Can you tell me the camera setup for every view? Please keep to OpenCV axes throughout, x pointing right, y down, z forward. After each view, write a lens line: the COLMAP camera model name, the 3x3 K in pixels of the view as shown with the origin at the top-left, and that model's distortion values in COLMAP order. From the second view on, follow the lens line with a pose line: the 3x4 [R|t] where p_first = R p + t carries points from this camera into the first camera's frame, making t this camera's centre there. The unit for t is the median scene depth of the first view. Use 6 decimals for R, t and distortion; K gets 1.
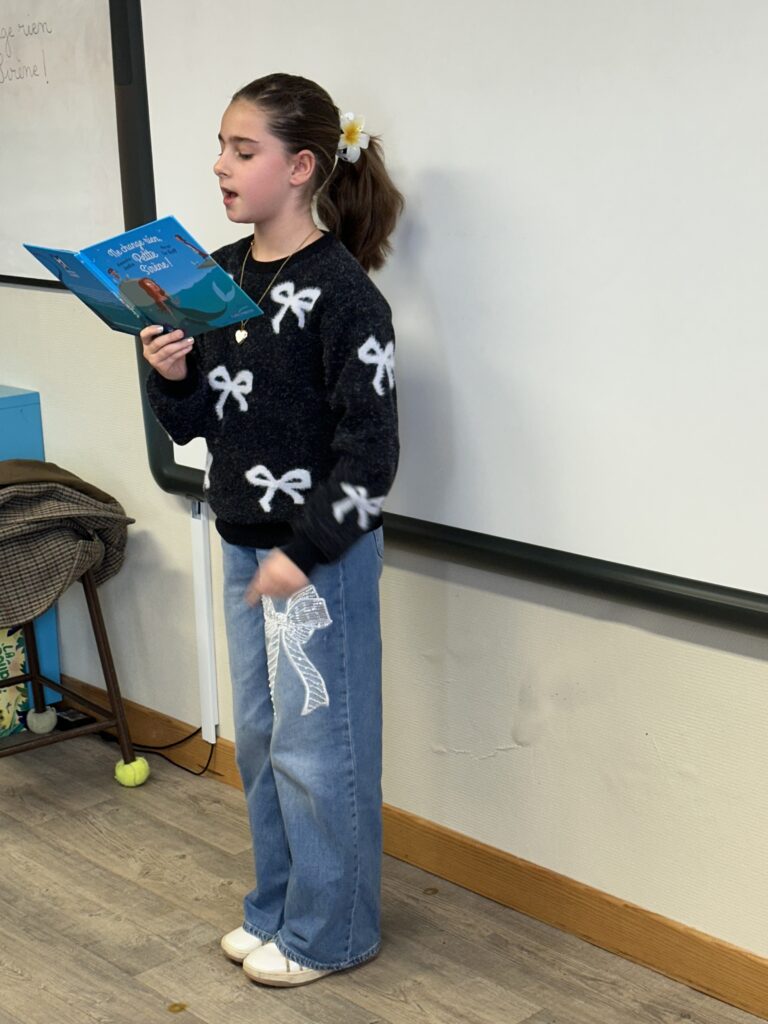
lens RADIAL K [[1802.8, 0, 366.8], [0, 1802.8, 512.5], [0, 0, 1]] dist [0.145142, 0.000000]
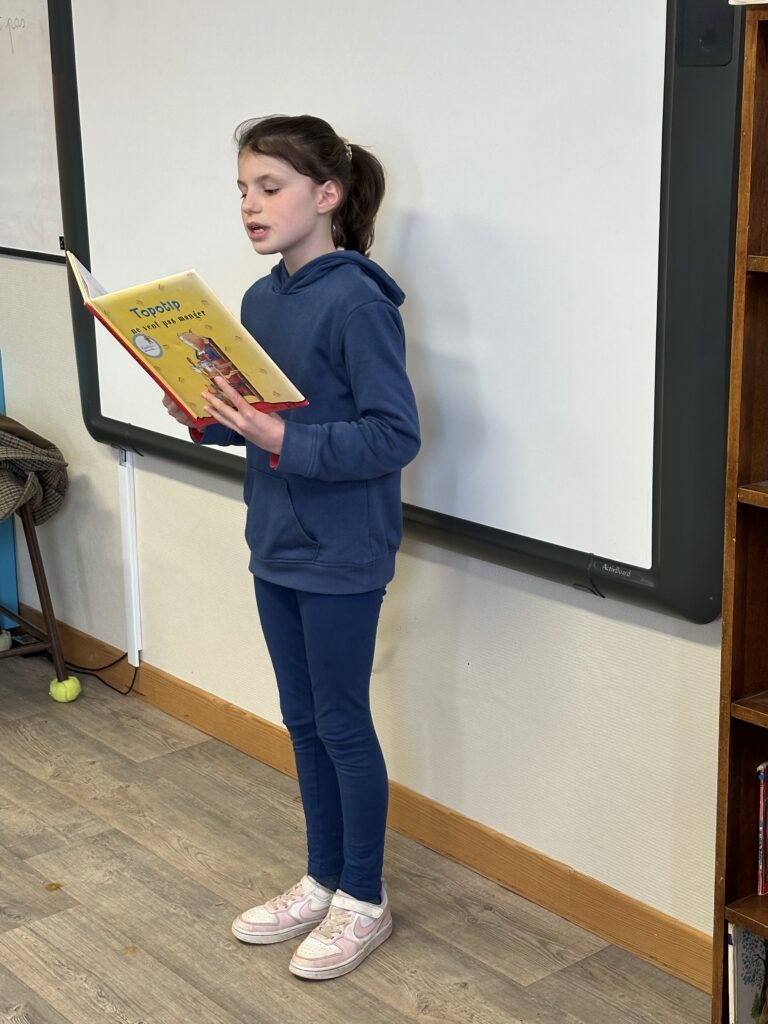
lens RADIAL K [[1732.9, 0, 375.3], [0, 1732.9, 518.1], [0, 0, 1]] dist [0.180786, 0.000000]
pose [[0.998393, 0.033598, -0.045640, 0.117380], [-0.032539, 0.999188, 0.023767, 0.005404], [0.046402, -0.022243, 0.998675, -0.075370]]
